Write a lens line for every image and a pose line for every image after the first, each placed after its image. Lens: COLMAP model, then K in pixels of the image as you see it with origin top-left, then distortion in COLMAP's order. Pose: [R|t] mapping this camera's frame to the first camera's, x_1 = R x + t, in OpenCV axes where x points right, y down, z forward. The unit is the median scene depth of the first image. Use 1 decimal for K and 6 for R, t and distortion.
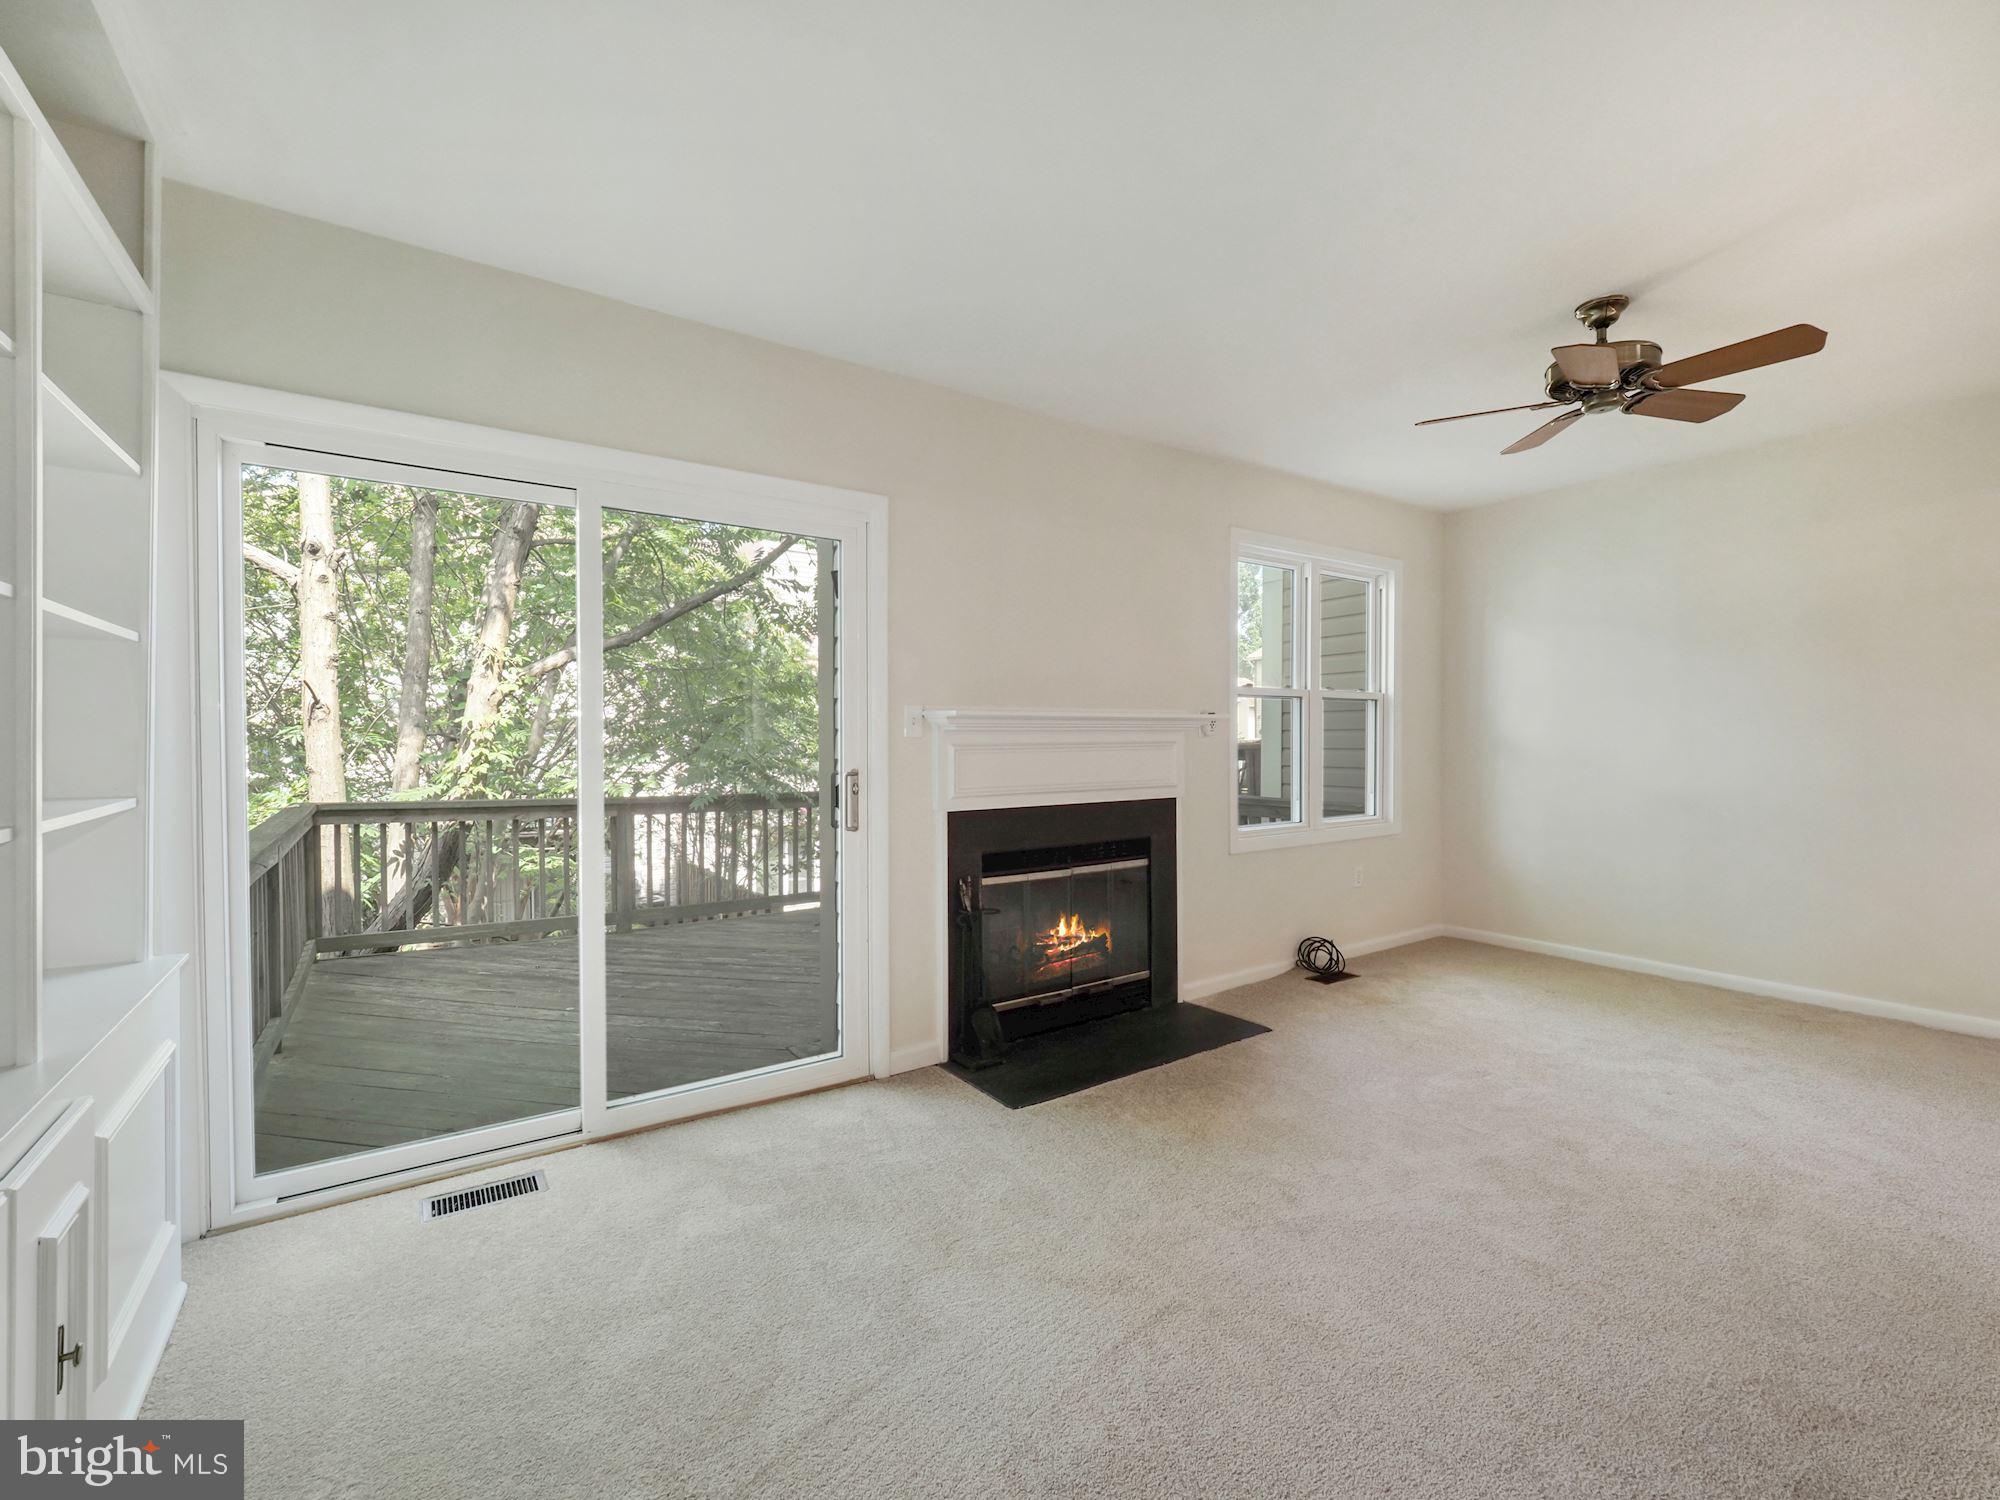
lens RADIAL K [[852.4, 0, 993.9], [0, 852.4, 750.6], [0, 0, 1]] dist [-0.001526, -0.005764]
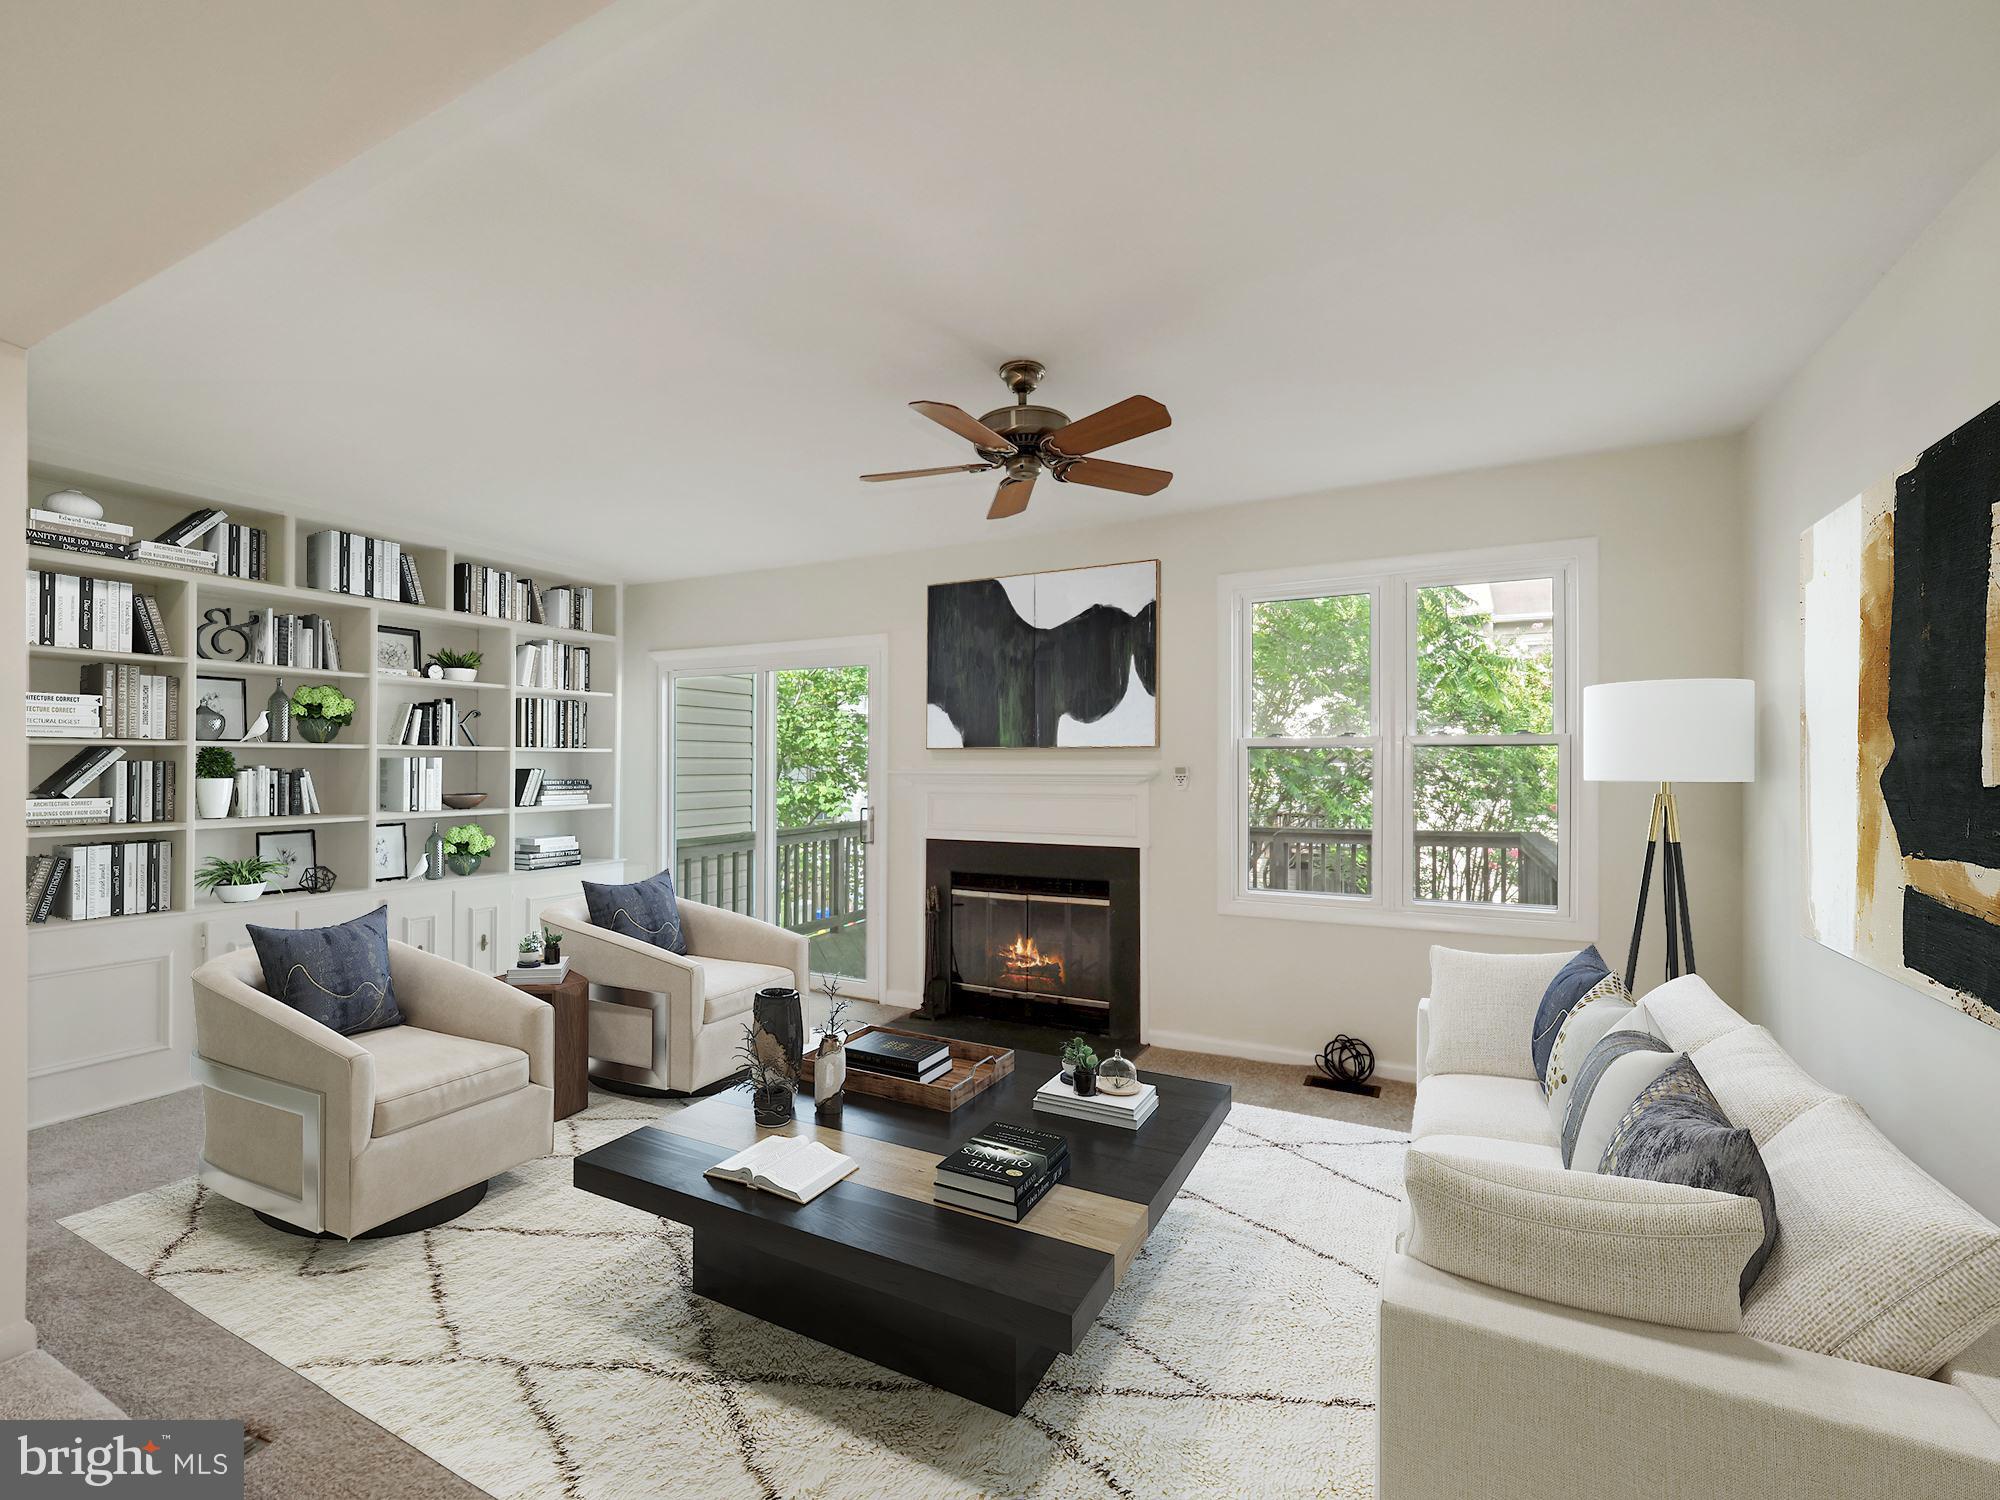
lens RADIAL K [[847.8, 0, 1016.2], [0, 847.8, 785.1], [0, 0, 1]] dist [0.021056, -0.005509]
pose [[0.483024, 0.026167, -0.875216, 1.166638], [-0.013983, 0.999656, 0.022170, -0.049140], [0.875495, 0.001530, 0.483224, 0.393600]]
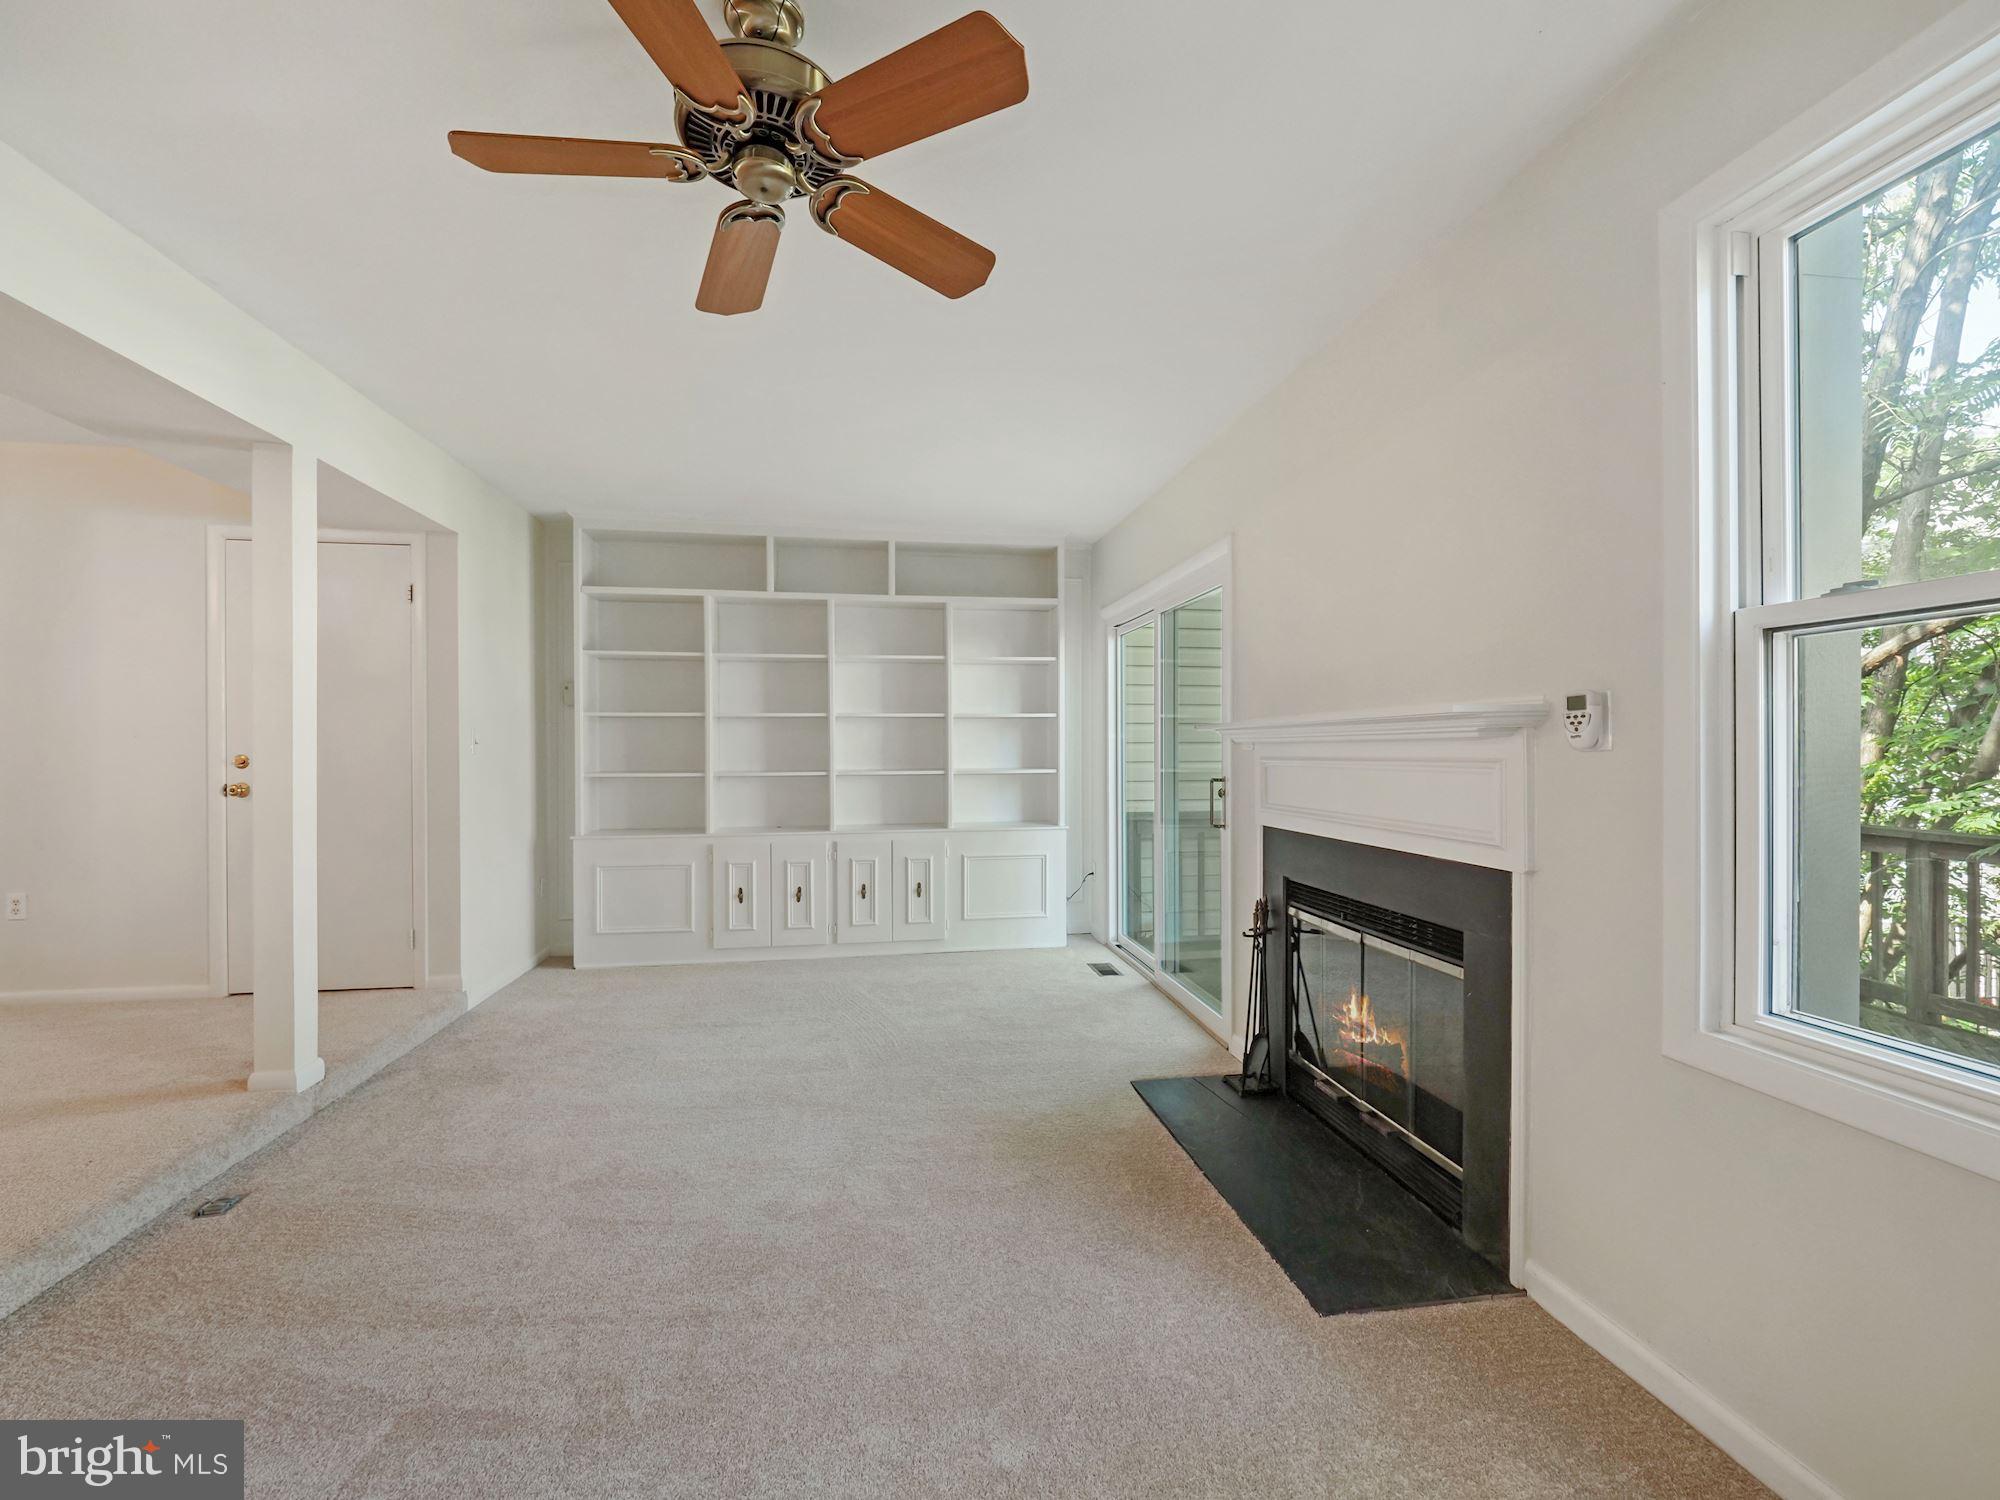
lens RADIAL K [[852.4, 0, 993.9], [0, 852.4, 750.6], [0, 0, 1]] dist [-0.001526, -0.005764]
pose [[-0.428462, 0.006386, -0.903537, 0.882235], [-0.008700, 0.999900, 0.011193, -0.021707], [0.903518, 0.012657, -0.428363, 1.034287]]
